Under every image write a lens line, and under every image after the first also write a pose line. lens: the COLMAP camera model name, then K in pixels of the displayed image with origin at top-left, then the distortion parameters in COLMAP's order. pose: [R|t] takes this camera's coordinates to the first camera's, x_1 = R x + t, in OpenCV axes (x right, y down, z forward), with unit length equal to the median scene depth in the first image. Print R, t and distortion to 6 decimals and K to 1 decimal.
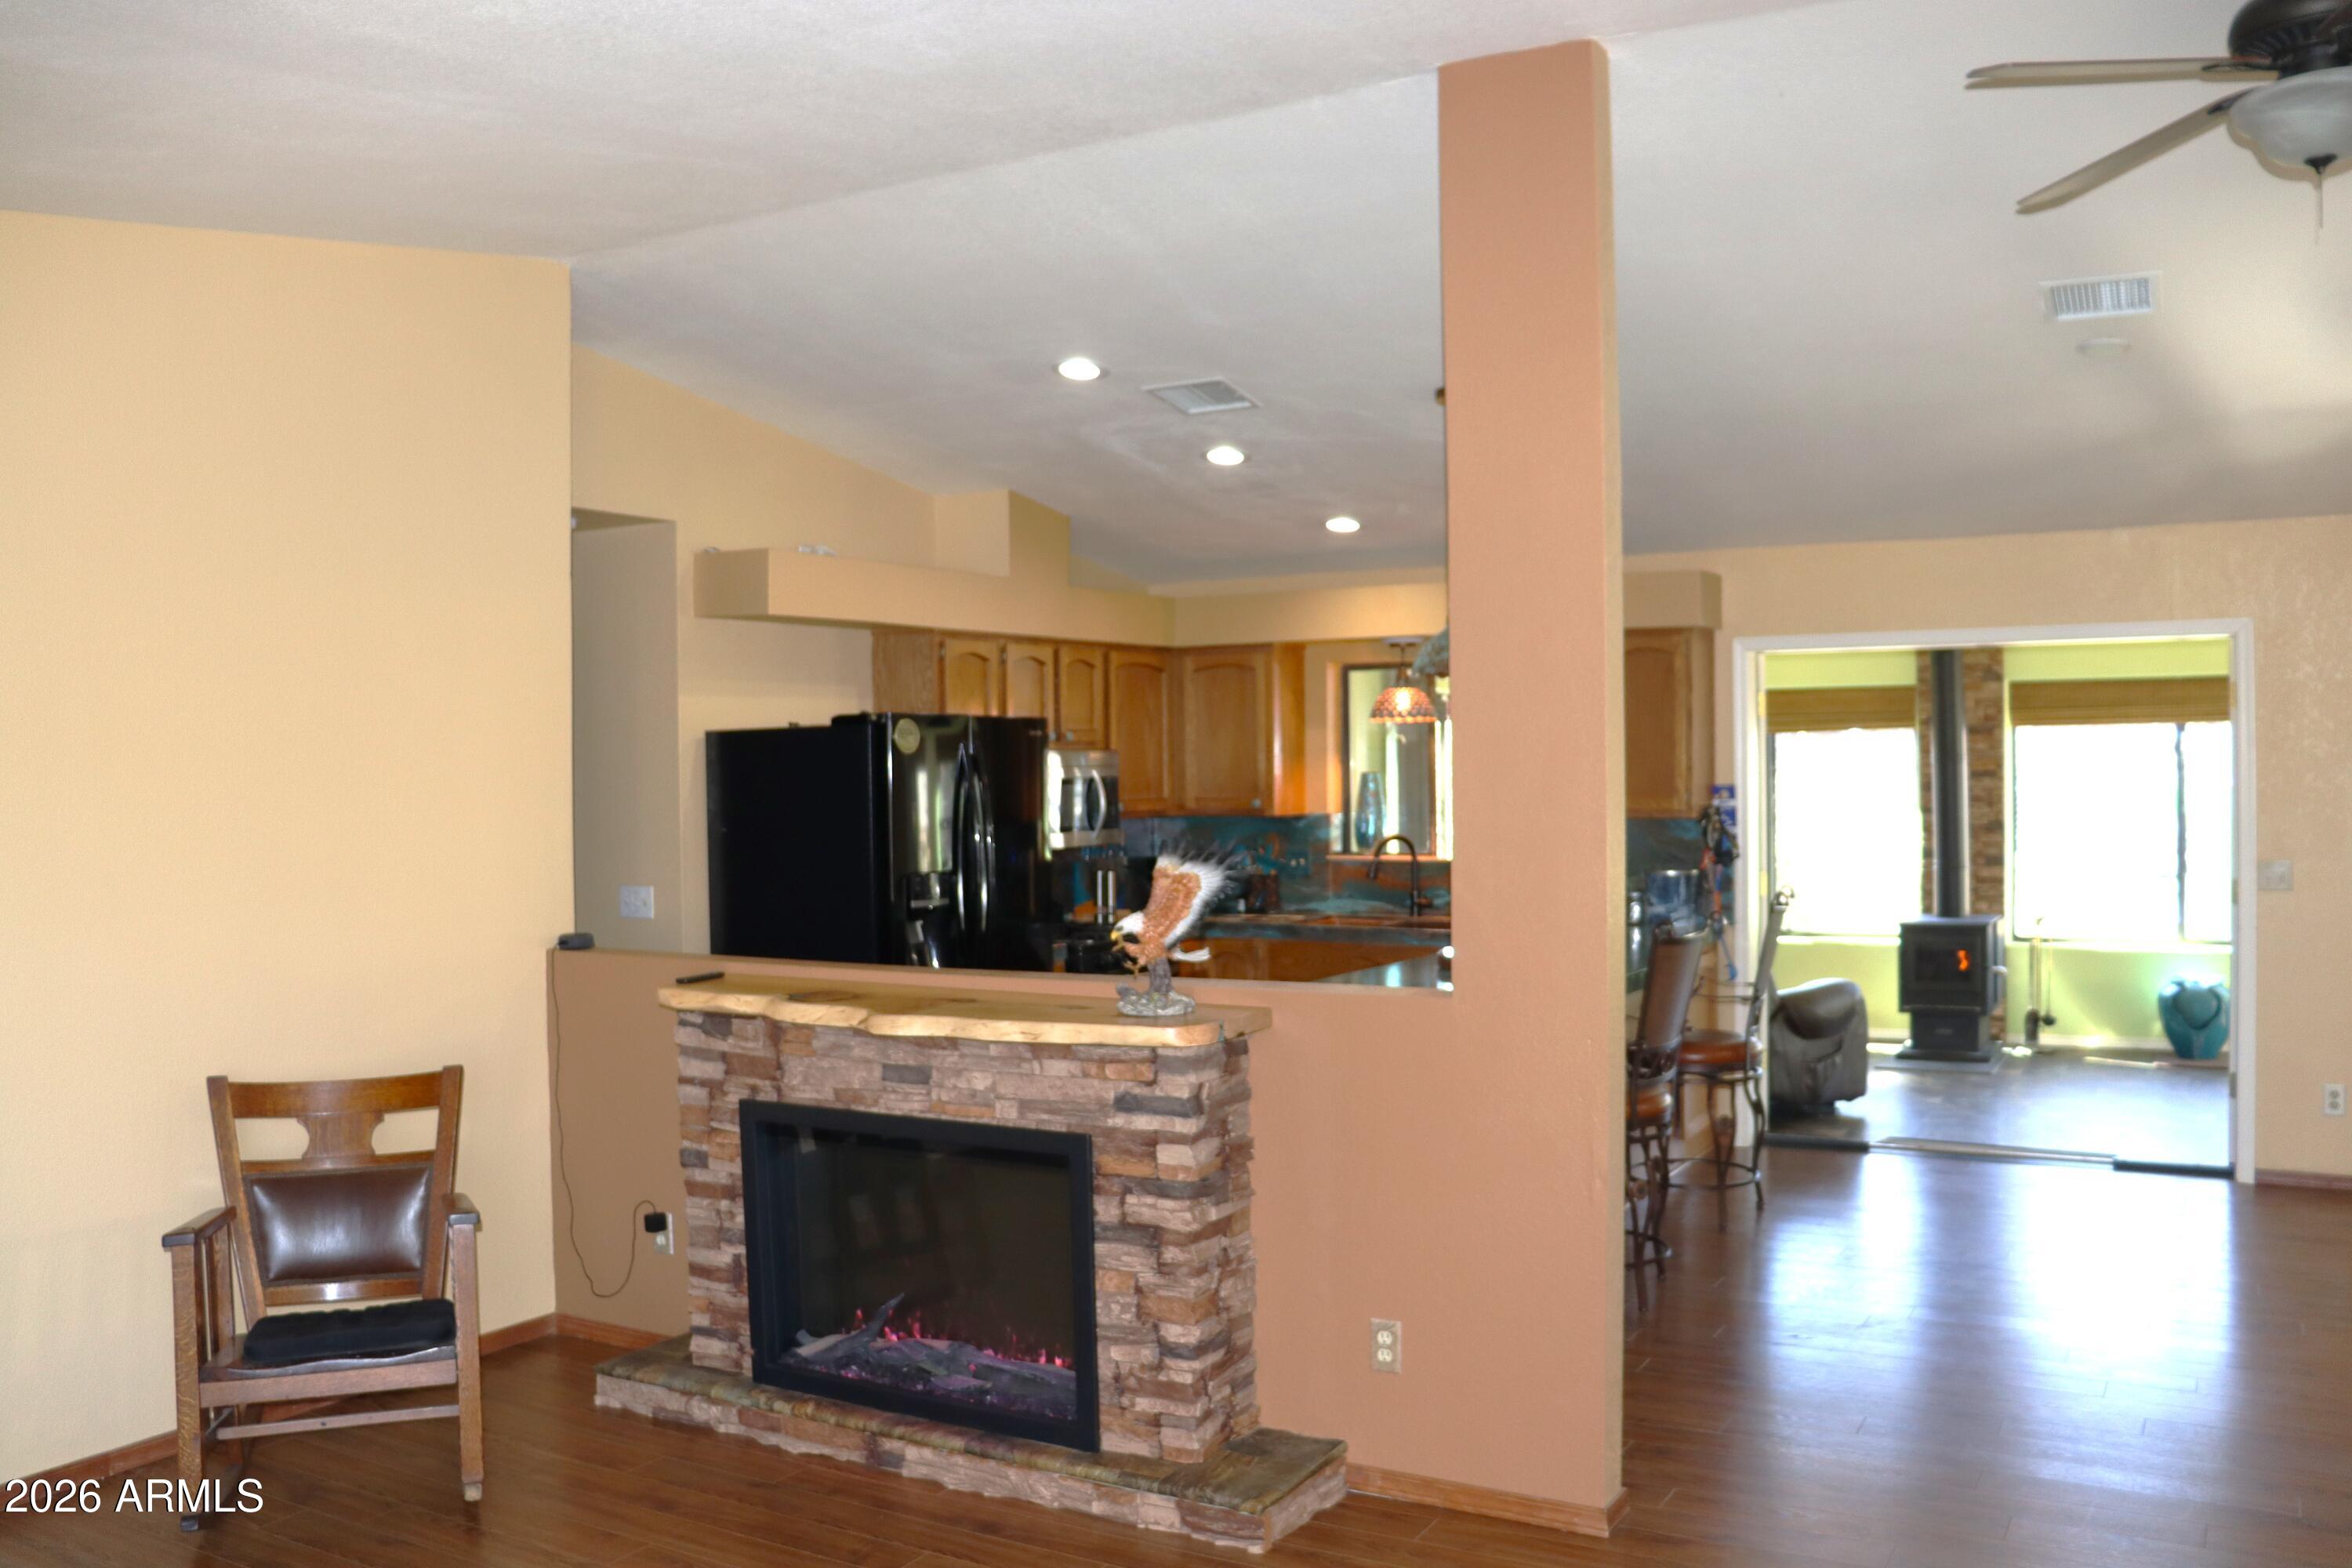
lens RADIAL K [[1966.8, 0, 1176.0], [0, 1966.8, 784.0], [0, 0, 1]] dist [-0.170072, 0.152696]
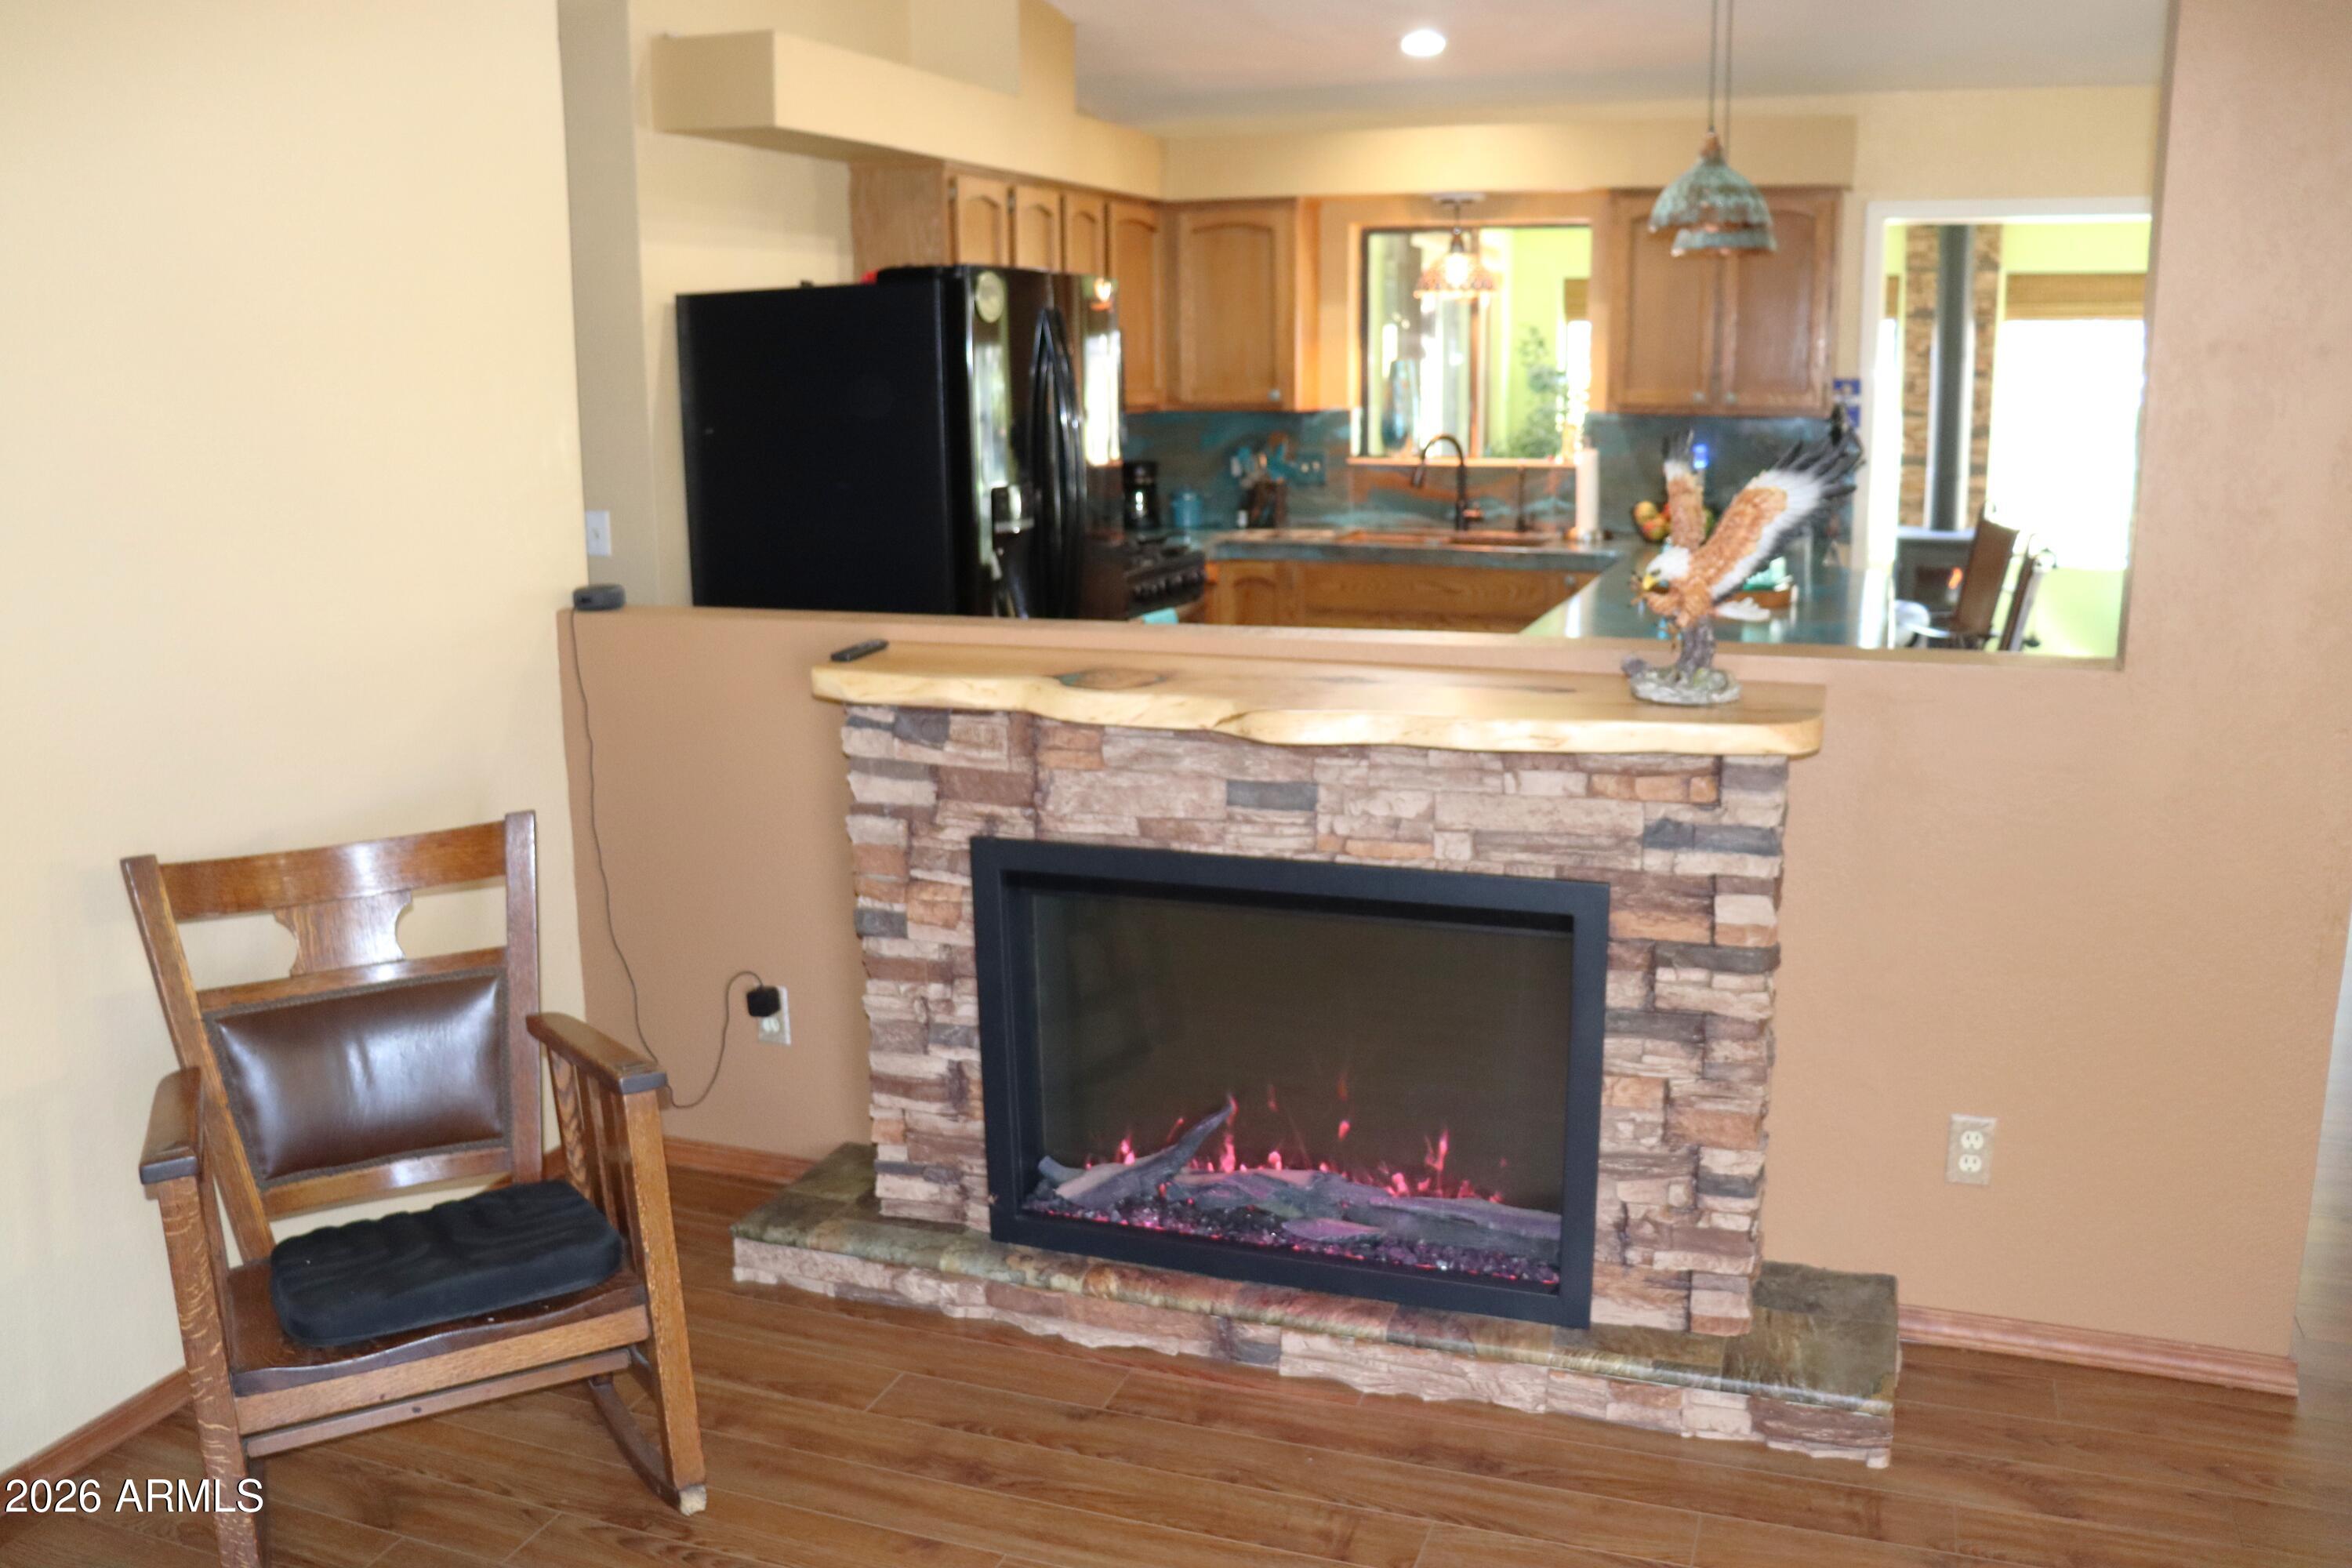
lens RADIAL K [[1966.8, 0, 1176.0], [0, 1966.8, 784.0], [0, 0, 1]] dist [-0.170072, 0.152696]
pose [[0.984192, -0.035235, 0.173565, -0.281645], [0.000030, 0.980043, 0.198785, 0.013014], [-0.177105, -0.195637, 0.964552, 0.363906]]
